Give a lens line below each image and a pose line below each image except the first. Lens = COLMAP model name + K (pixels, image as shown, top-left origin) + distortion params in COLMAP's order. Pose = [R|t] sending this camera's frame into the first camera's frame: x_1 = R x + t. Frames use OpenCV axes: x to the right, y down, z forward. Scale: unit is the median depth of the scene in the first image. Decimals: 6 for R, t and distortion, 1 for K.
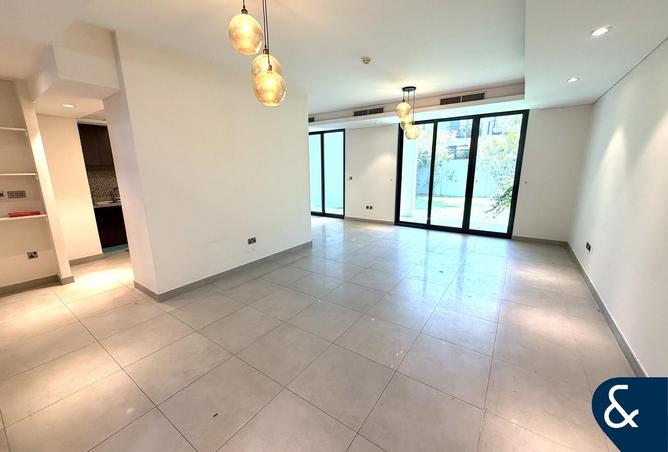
lens RADIAL K [[265.3, 0, 339.8], [0, 265.3, 226.3], [0, 0, 1]] dist [0.000324, -0.000051]
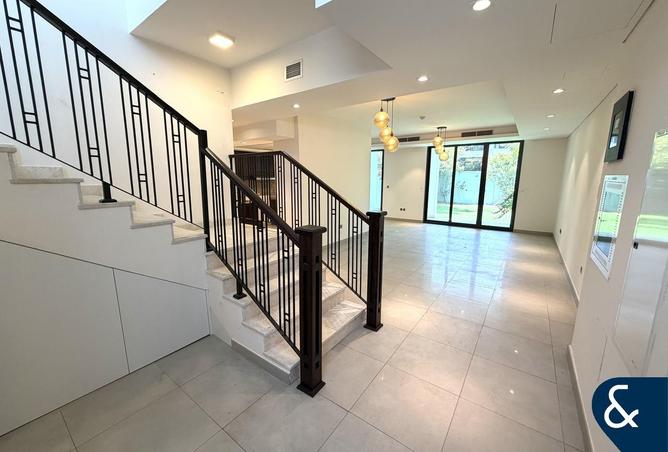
lens RADIAL K [[265.3, 0, 339.8], [0, 265.3, 226.3], [0, 0, 1]] dist [0.000324, -0.000051]
pose [[0.999696, 0.011321, -0.021920, -0.205109], [-0.012035, 0.999392, -0.032729, 0.070898], [0.021536, 0.032983, 0.999224, -0.367166]]
